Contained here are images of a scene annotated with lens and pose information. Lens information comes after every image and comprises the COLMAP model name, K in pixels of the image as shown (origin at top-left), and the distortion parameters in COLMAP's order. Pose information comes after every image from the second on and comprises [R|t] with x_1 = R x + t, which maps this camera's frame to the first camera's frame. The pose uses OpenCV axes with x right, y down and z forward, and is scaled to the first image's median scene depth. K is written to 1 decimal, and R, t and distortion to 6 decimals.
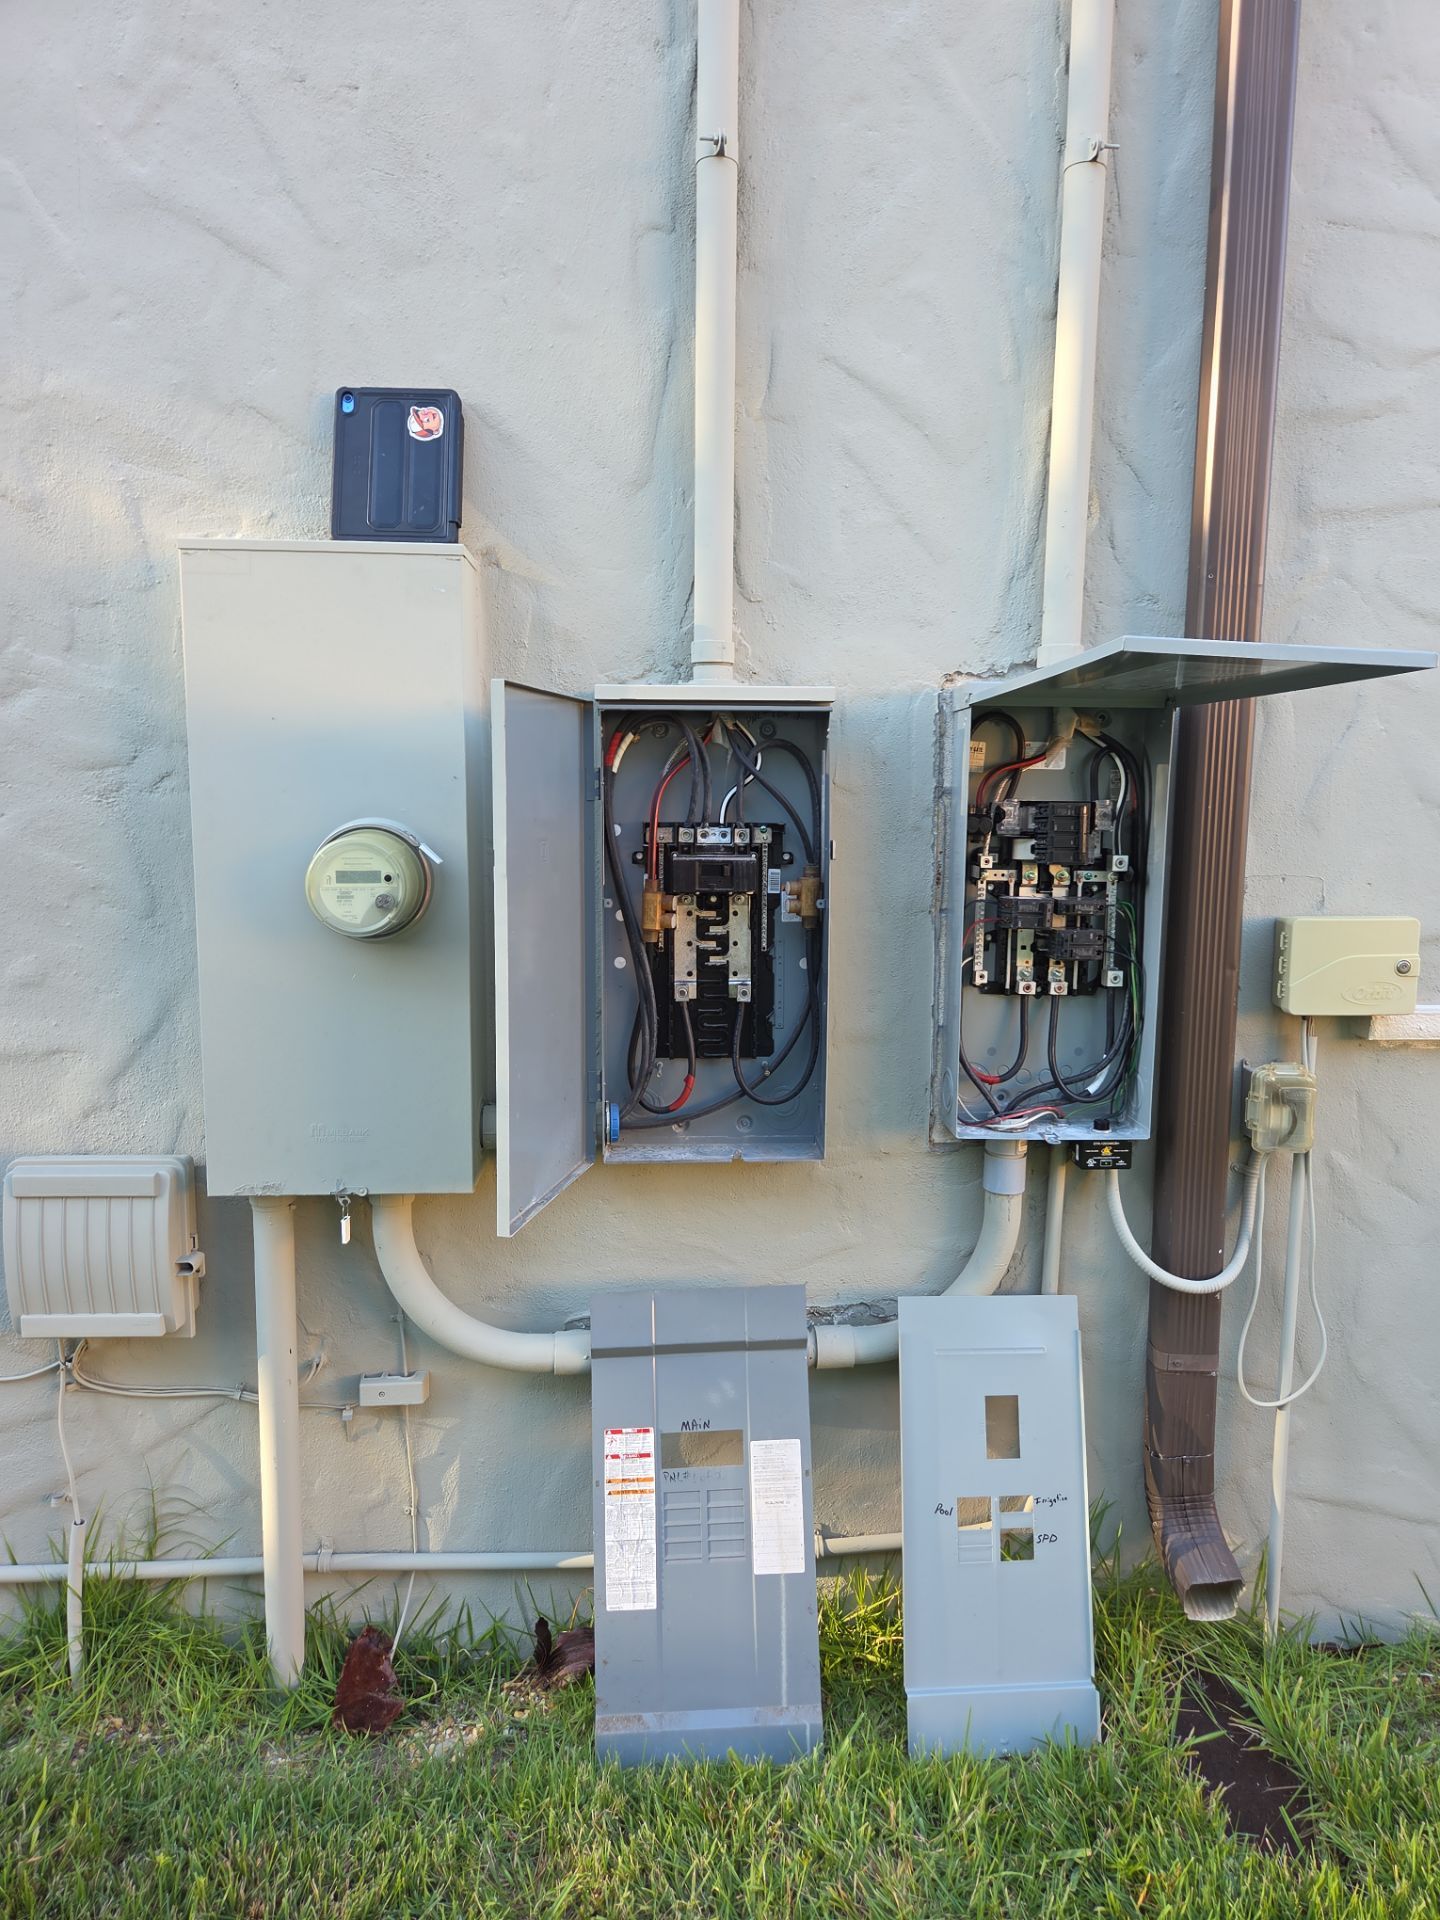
lens RADIAL K [[1305.6, 0, 724.0], [0, 1305.6, 962.3], [0, 0, 1]] dist [0.024161, -0.034225]
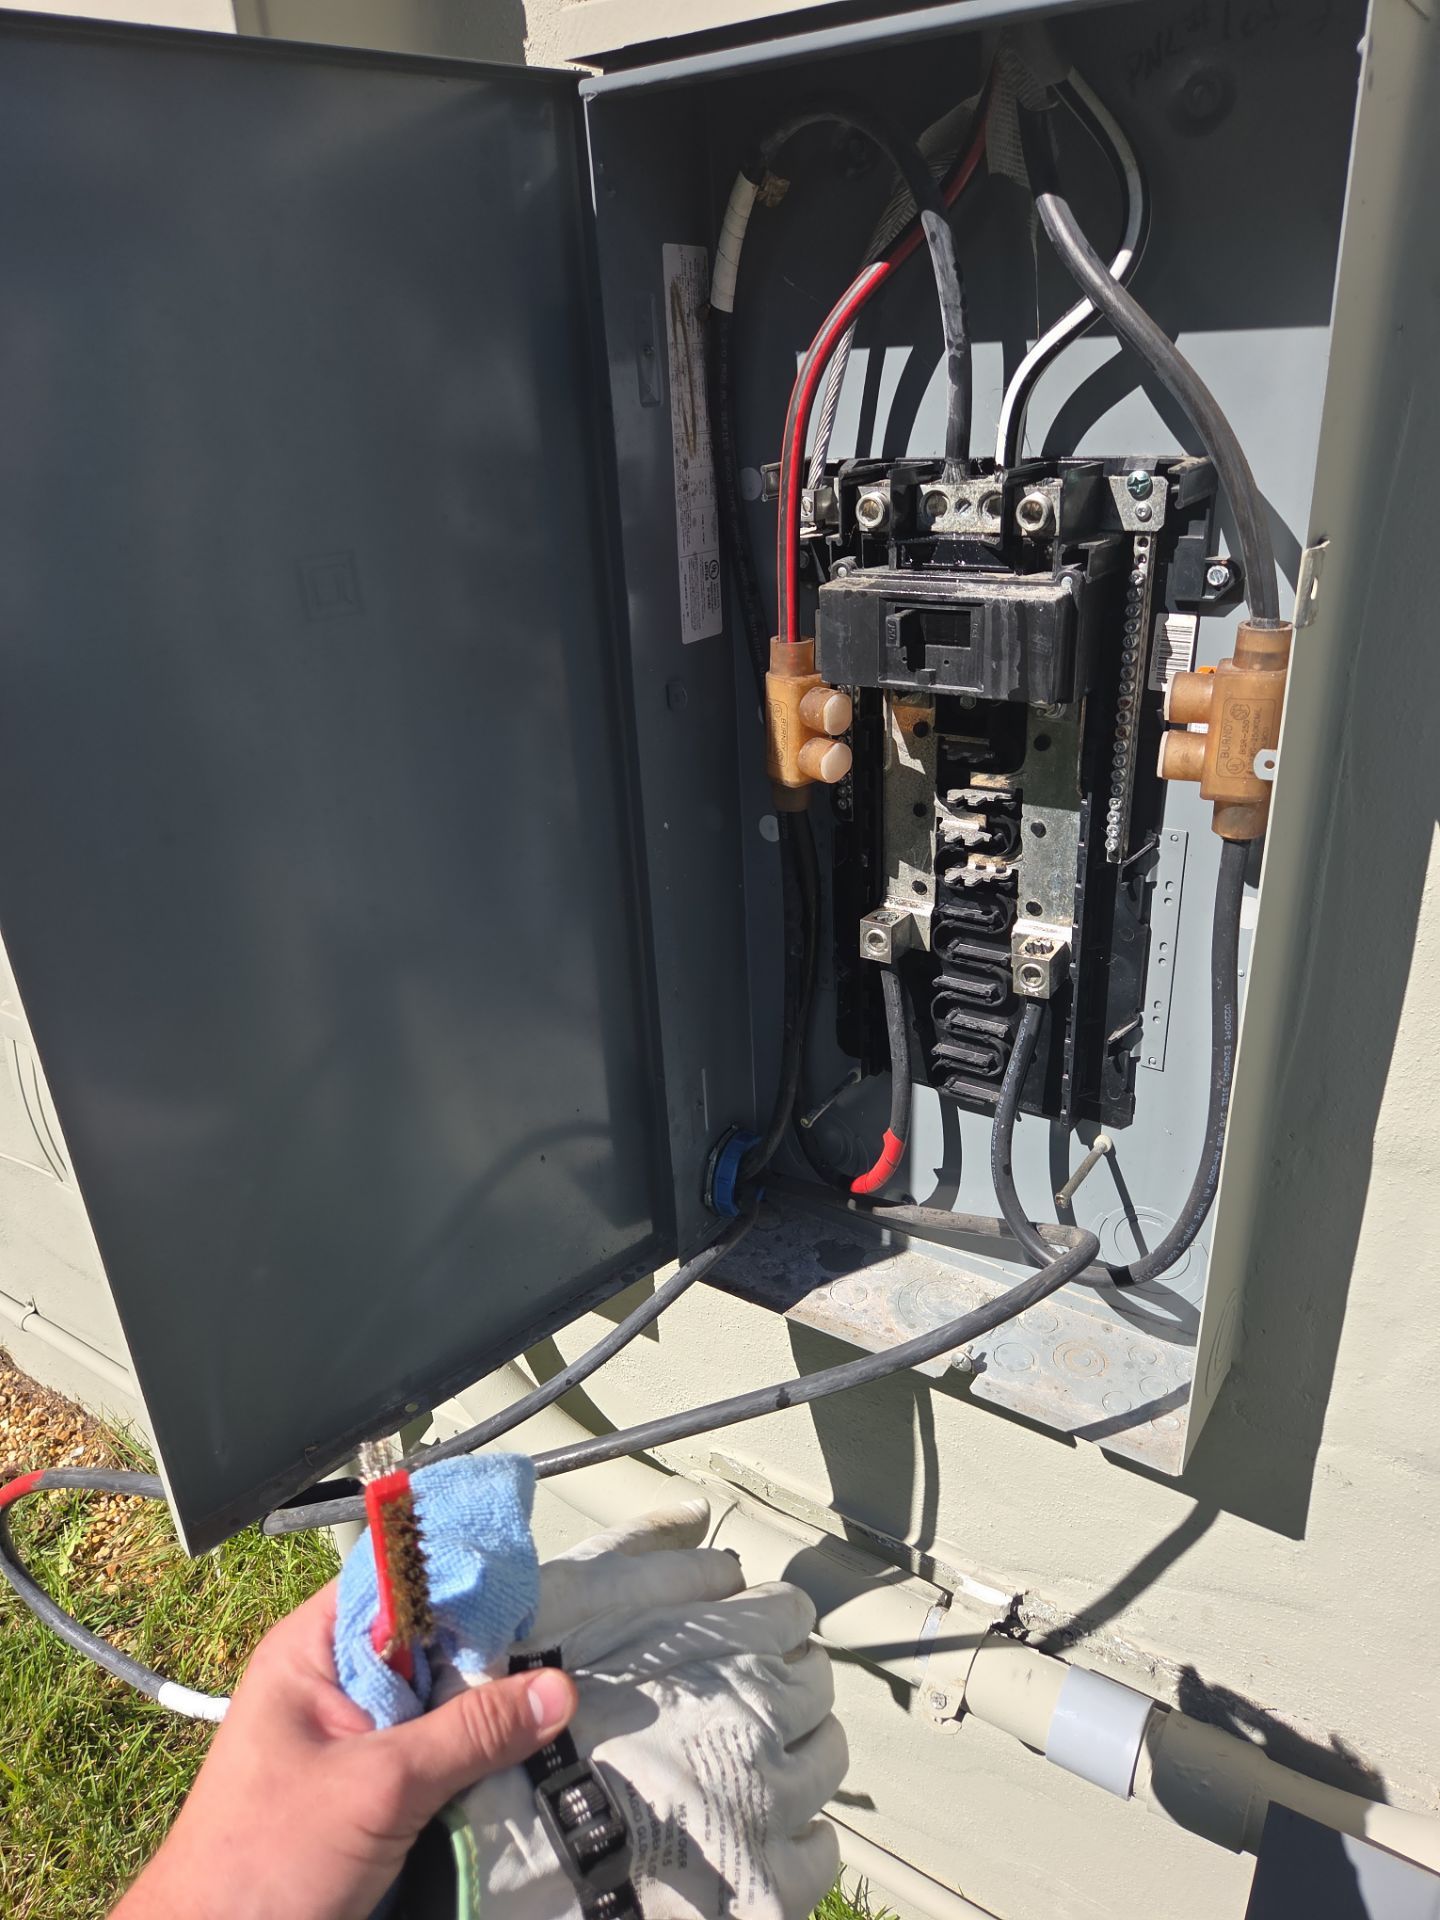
lens RADIAL K [[1305.6, 0, 720.4], [0, 1305.6, 963.0], [0, 0, 1]] dist [0.024161, -0.034225]
pose [[0.791735, 0.213914, -0.572185, 0.150632], [-0.017846, 0.944381, 0.328368, -0.094728], [0.610604, -0.249769, 0.751517, 0.684366]]
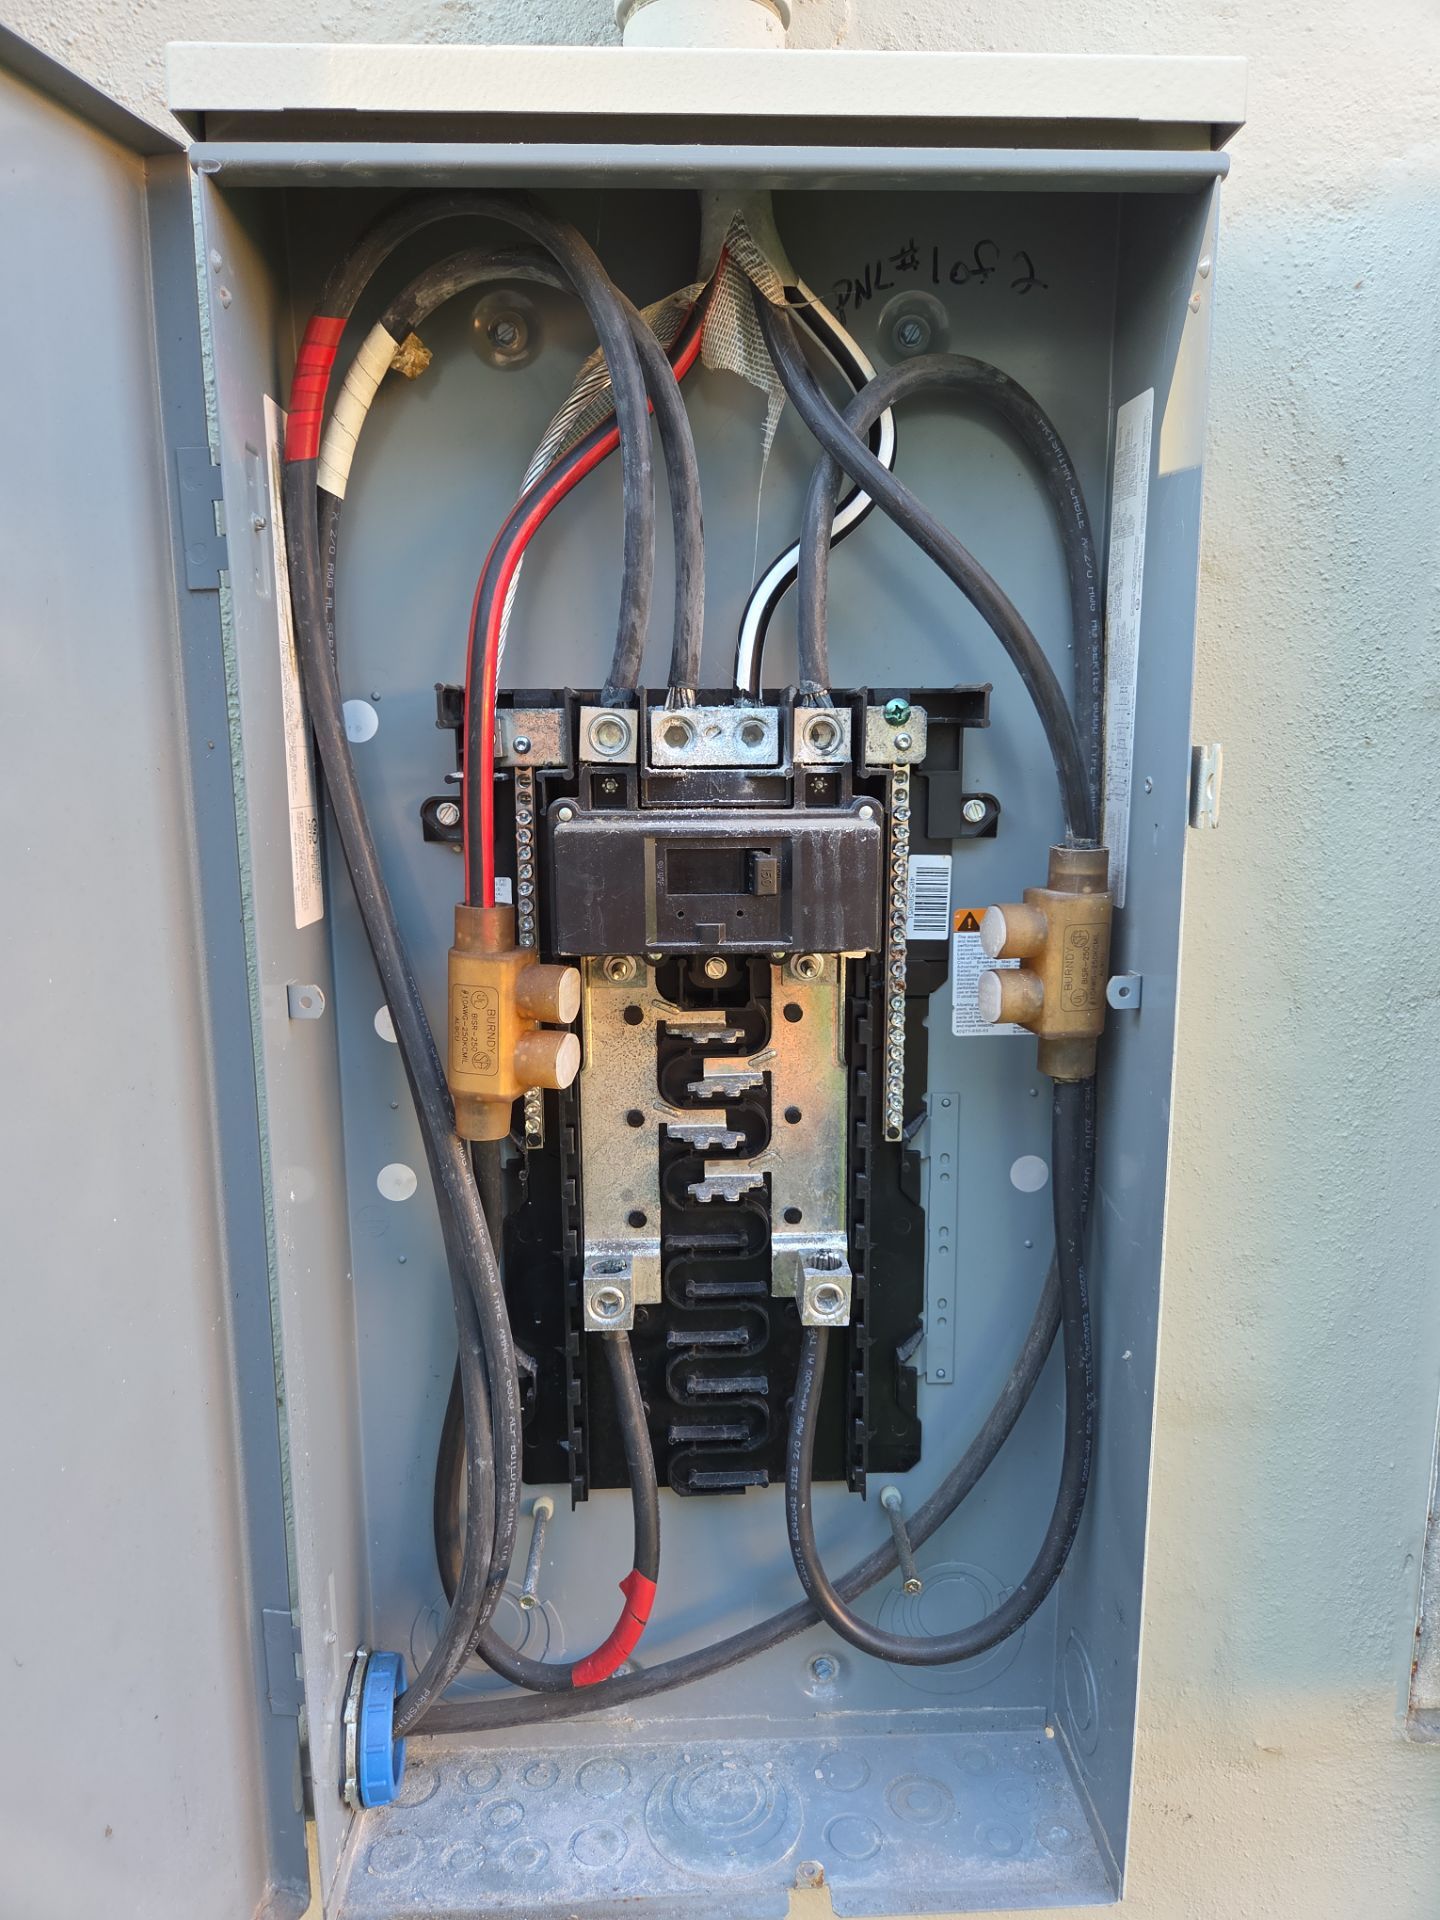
lens RADIAL K [[1305.6, 0, 727.4], [0, 1305.6, 961.5], [0, 0, 1]] dist [0.024161, -0.034225]
pose [[0.999951, -0.009511, -0.002911, -0.004733], [0.009649, 0.998602, 0.051971, -0.064220], [0.002413, -0.051996, 0.998644, 0.723444]]
